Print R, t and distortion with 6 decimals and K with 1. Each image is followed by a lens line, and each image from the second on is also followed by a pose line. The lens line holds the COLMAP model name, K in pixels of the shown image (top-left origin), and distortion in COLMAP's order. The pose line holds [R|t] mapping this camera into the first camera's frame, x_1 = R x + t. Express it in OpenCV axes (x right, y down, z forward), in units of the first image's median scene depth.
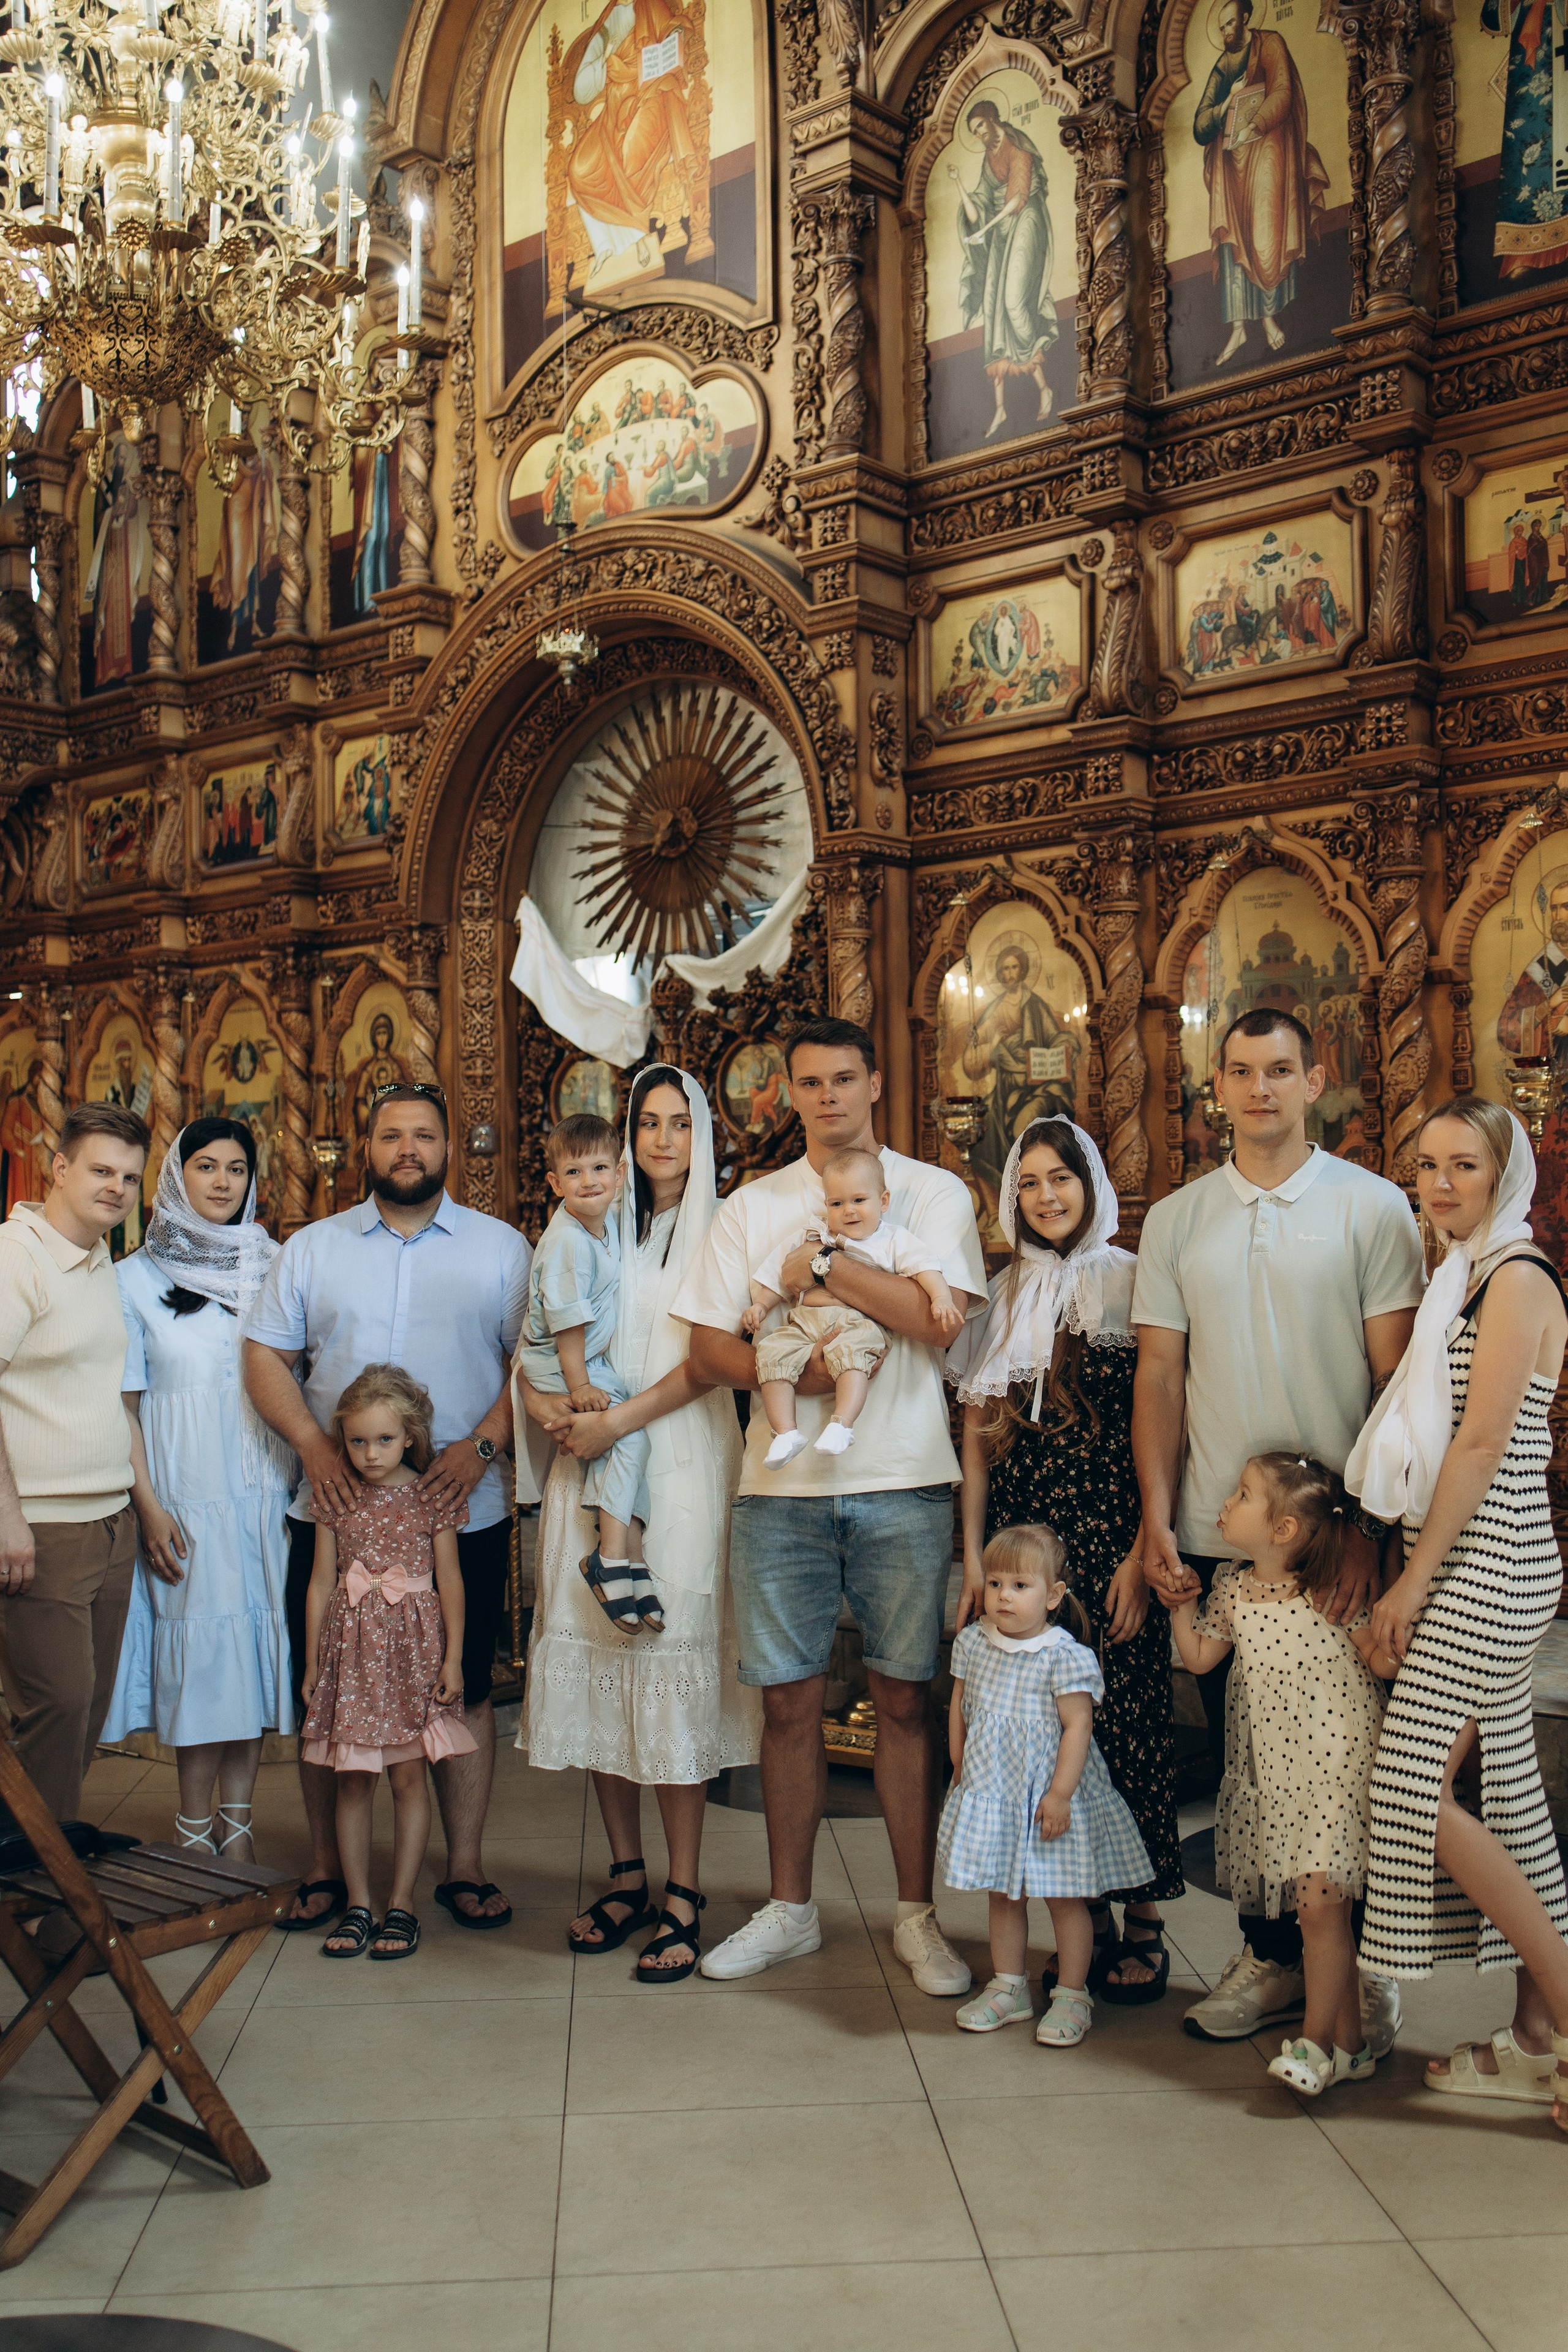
lens RADIAL K [[2313.1, 0, 782.6], [0, 2313.1, 1179.5], [0, 0, 1]] dist [-0.007789, 0.006553]
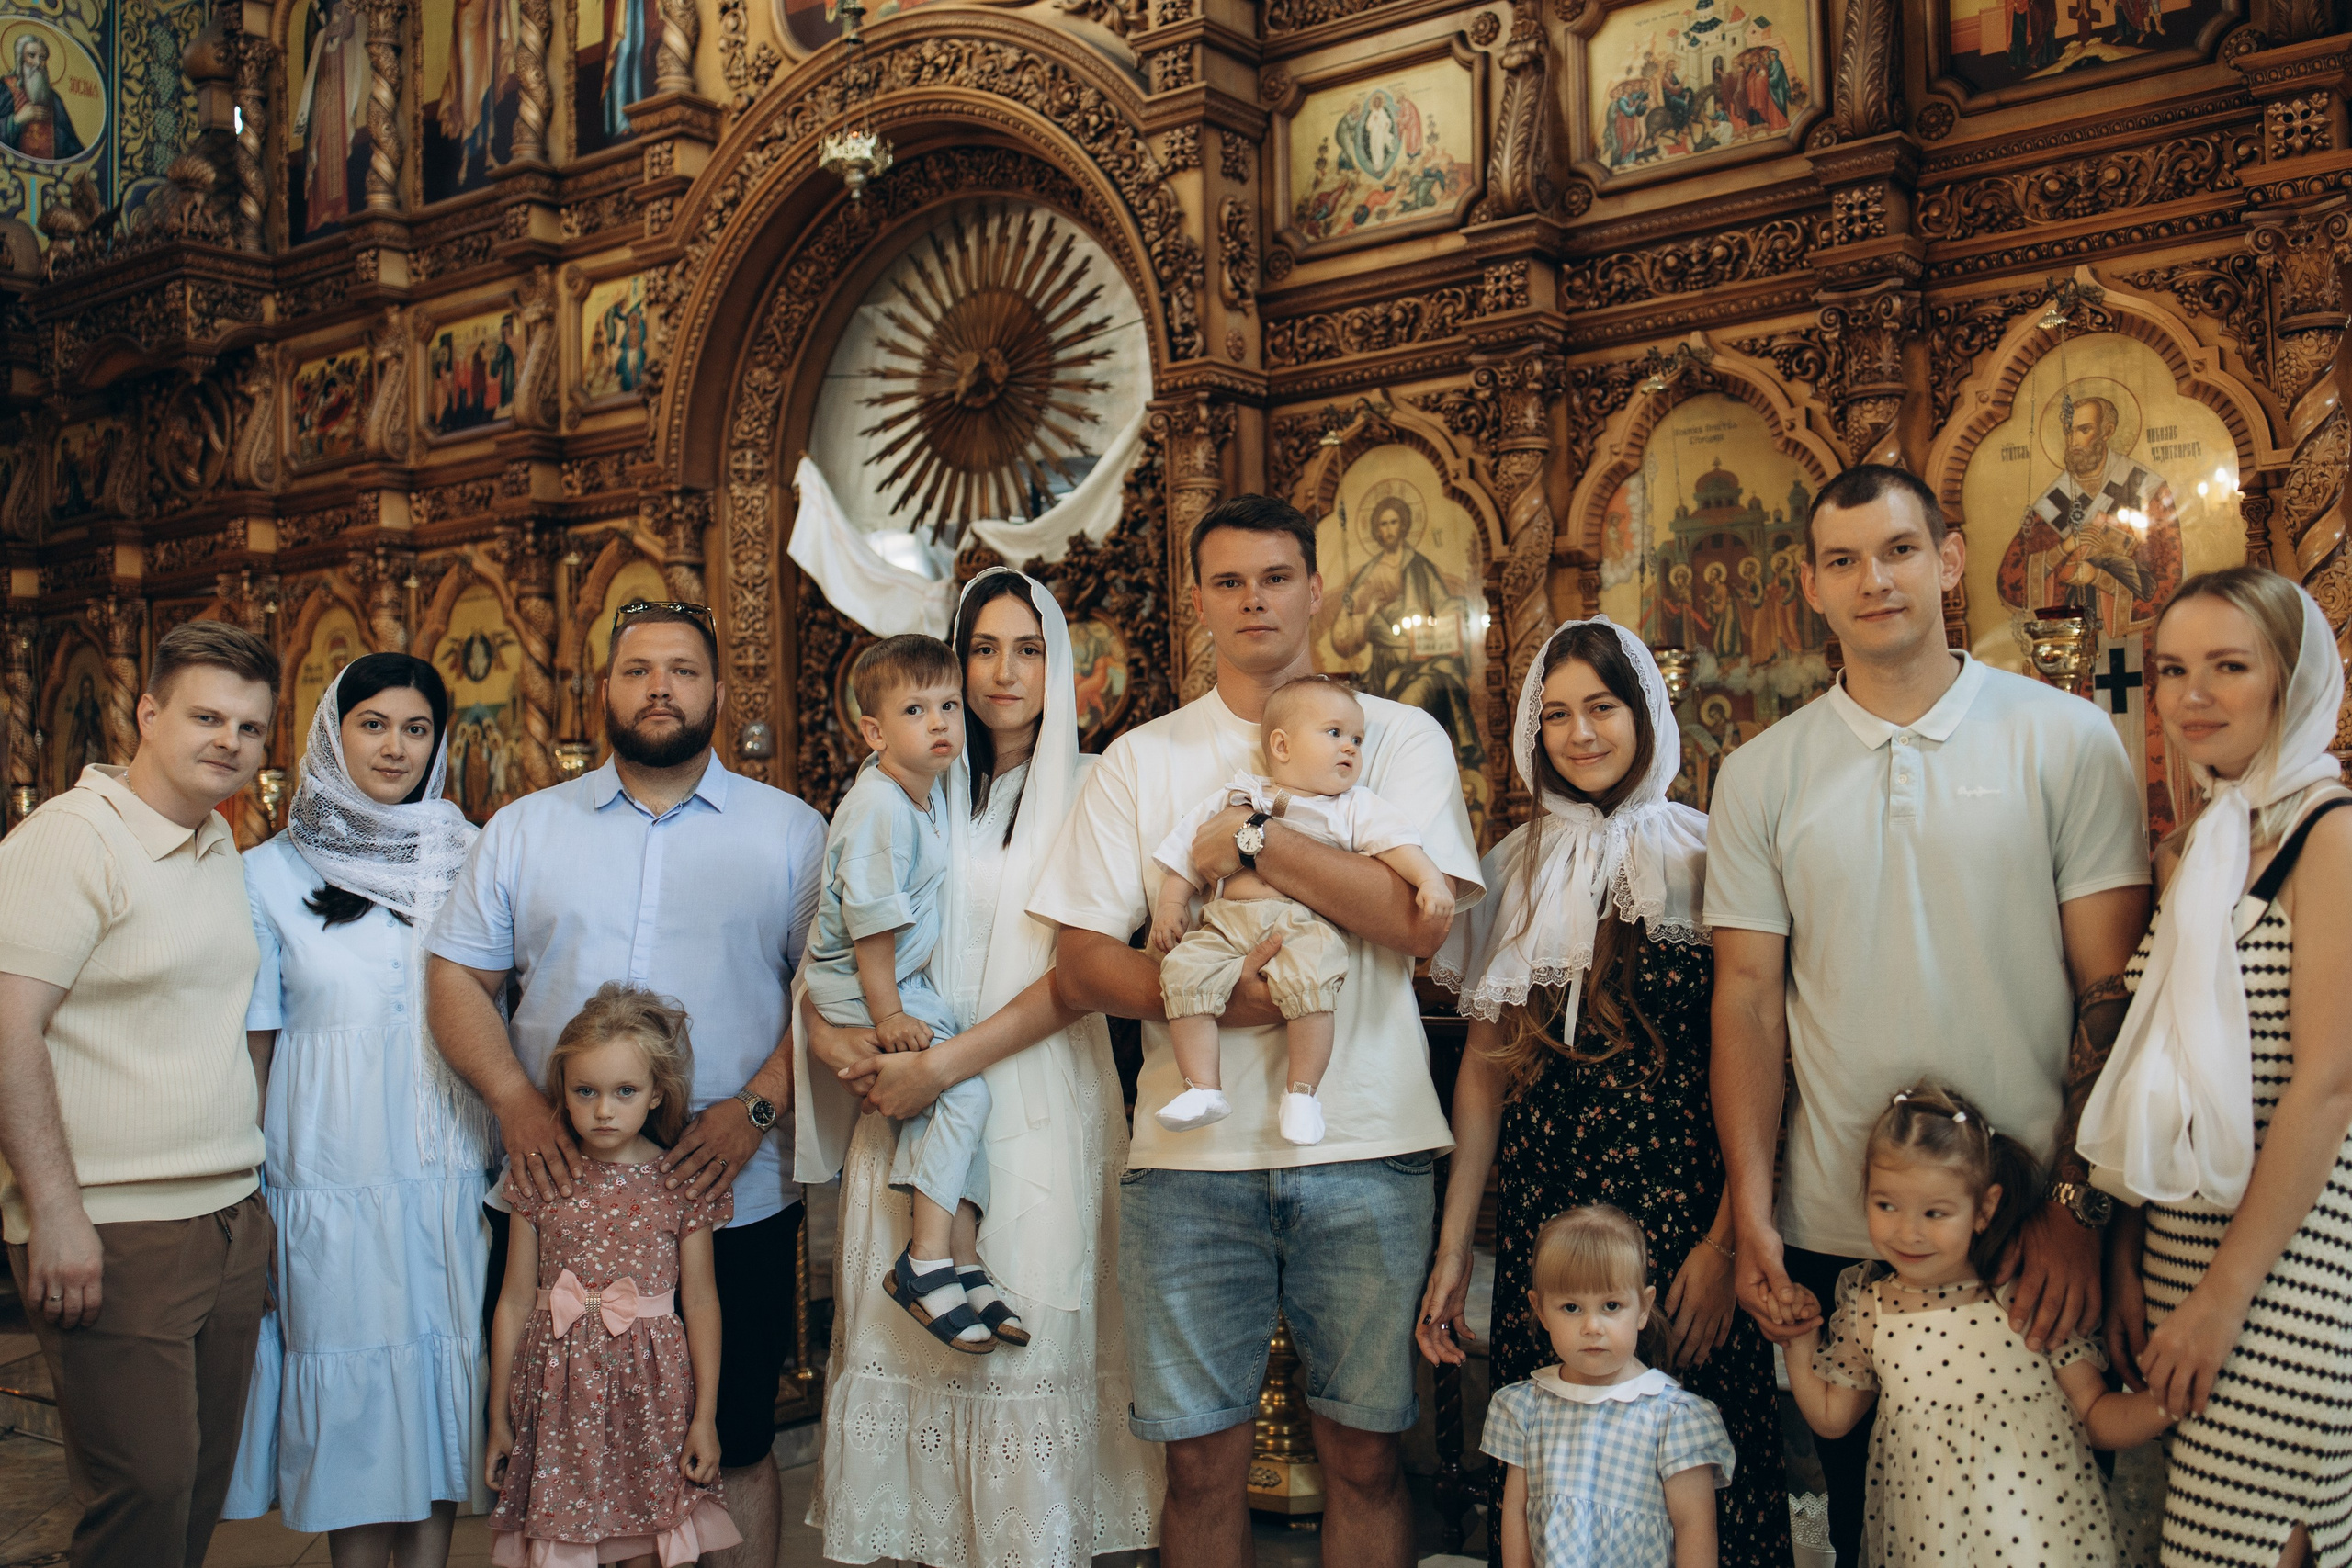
lens RADIAL K [[2301.5, 0, 1170.9], [0, 2301.5, 787.8], [0, 0, 1]] dist [0.008093, -0.011935]
pose [[0.998650, -0.004265, 0.051763, -0.024002], [0.005141, 0.999846, -0.016809, 0.018160], [-0.051683, 0.017052, 0.998518, 0.166077]]
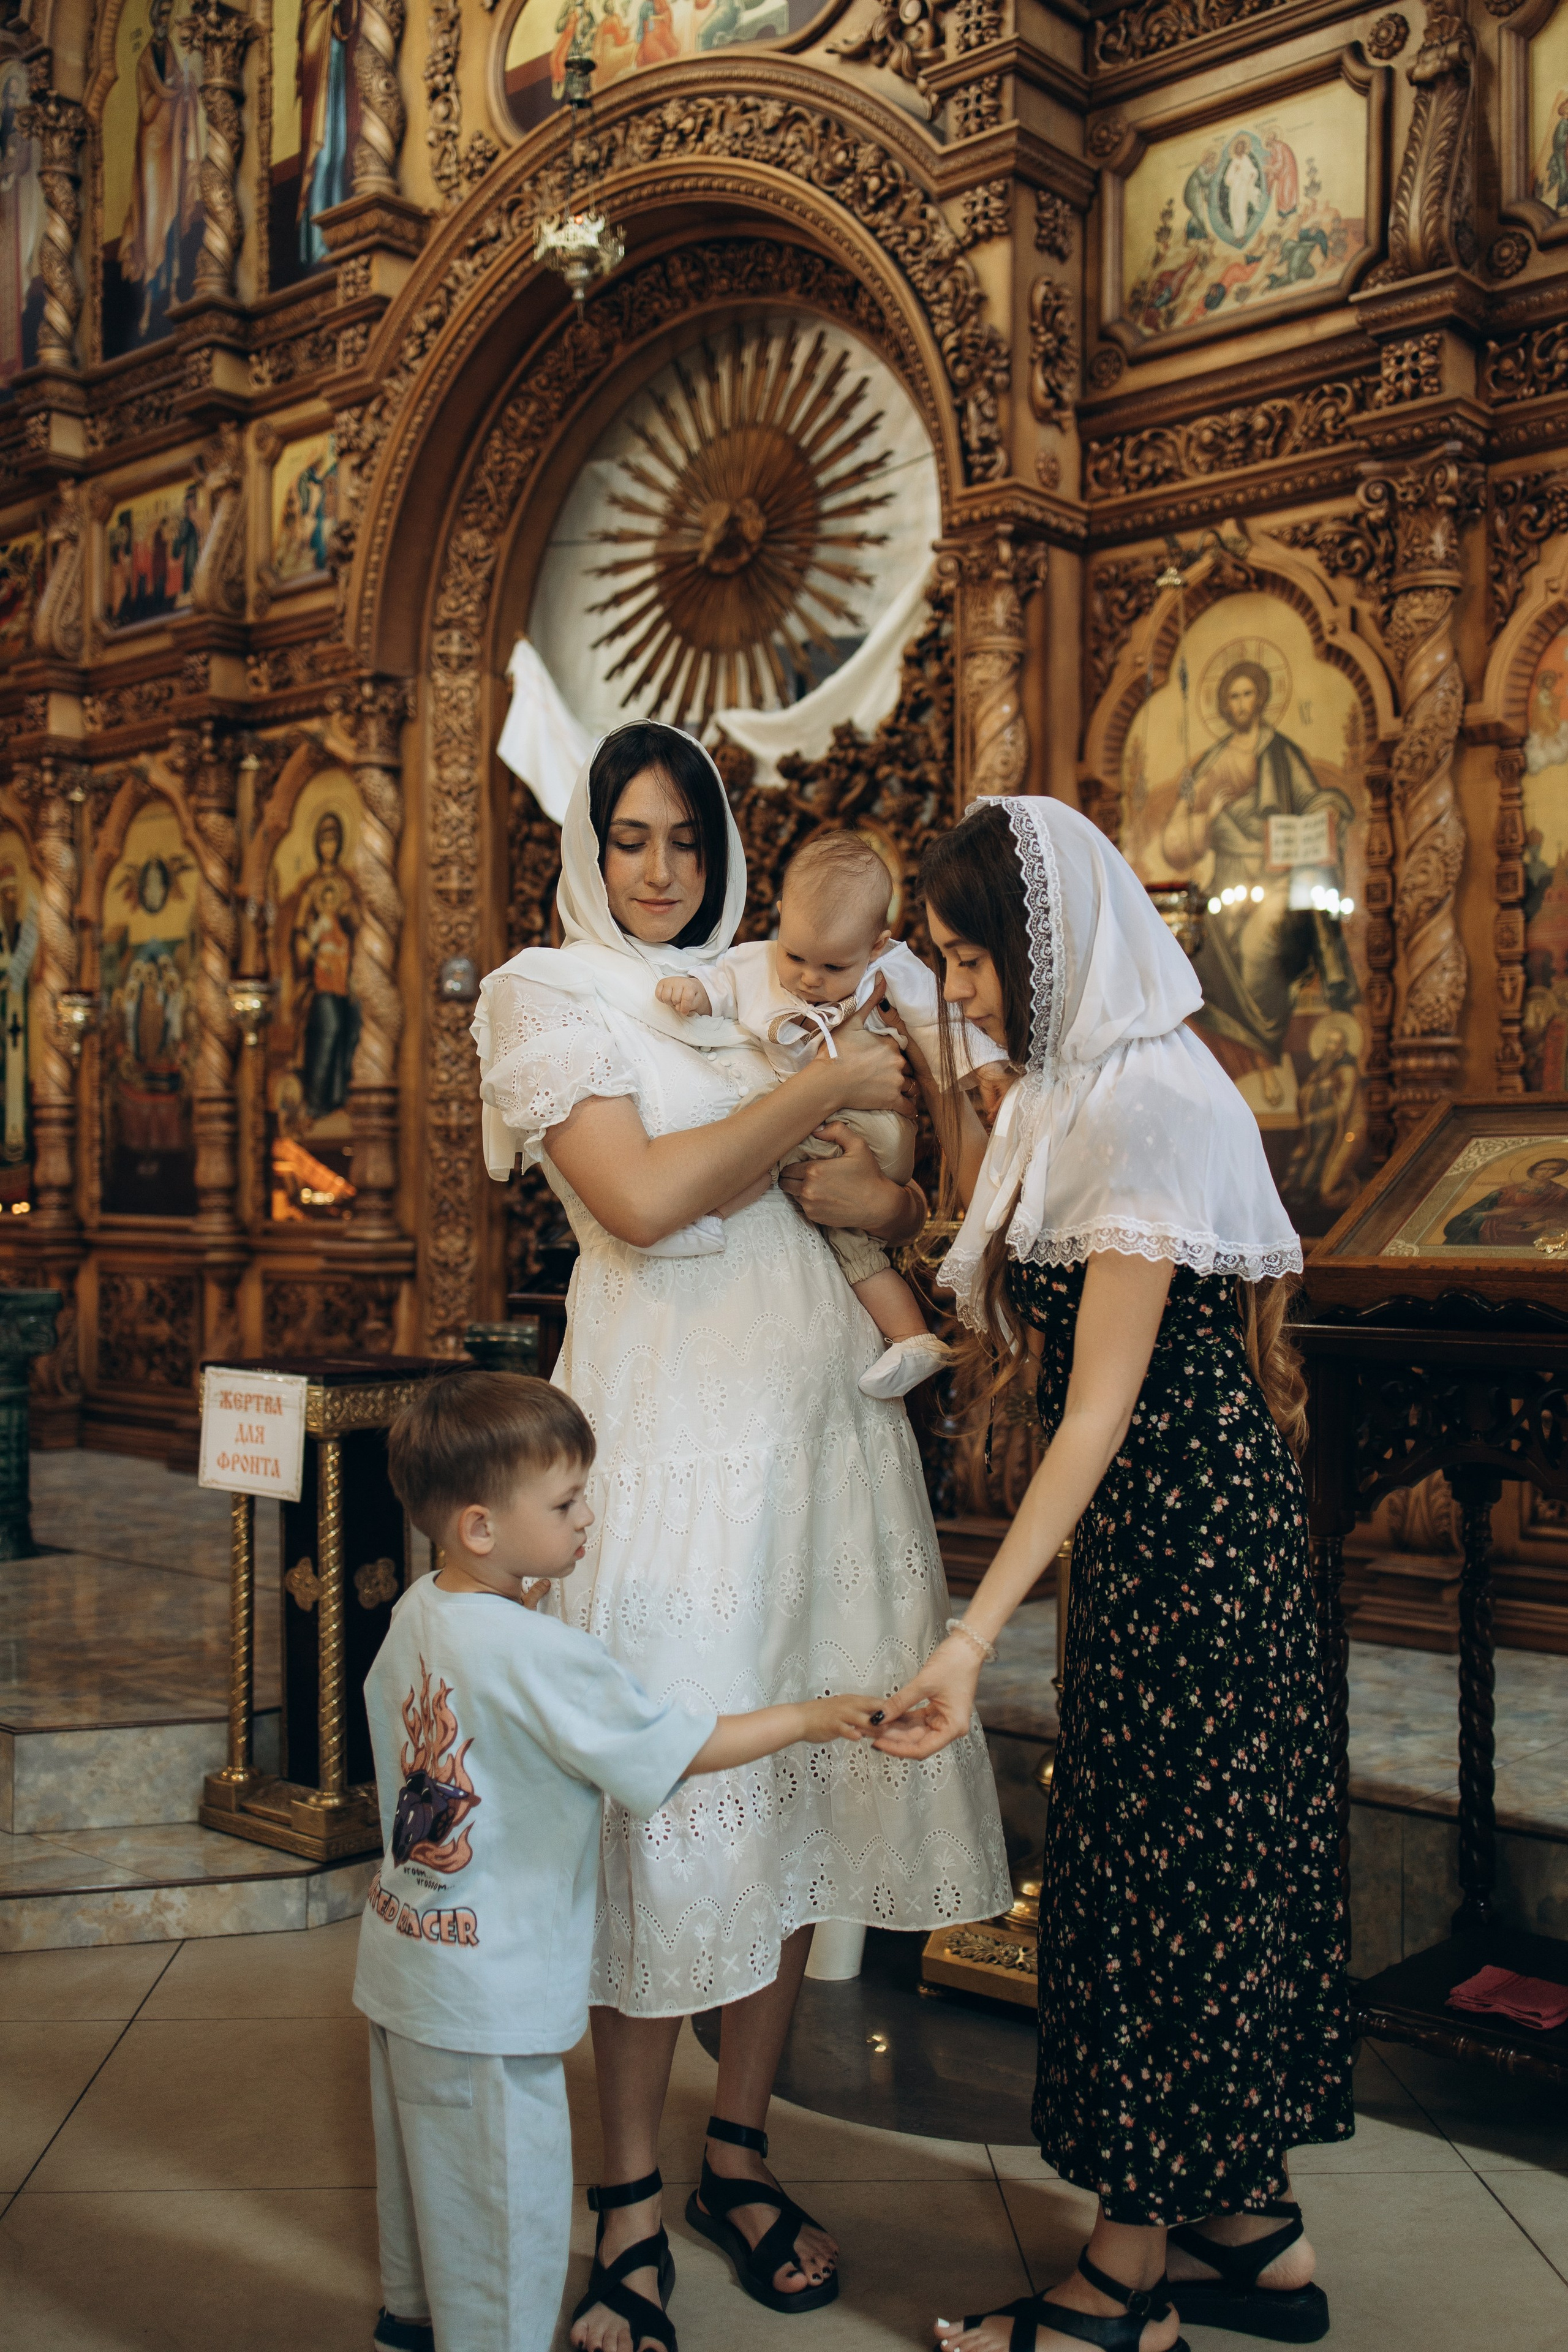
lens RADIAL K [[2289.5, 0, 805.1], [0, 2289.5, 1169.0], [0, 0, 1]] dist [0.016073, -0.007502]
pose [[0.999771, 0.016257, -0.013889, -0.013282], [-0.016035, 0.999745, 0.015897, 0.033646], [0.014143, -0.015671, 0.999777, 0.341589]]
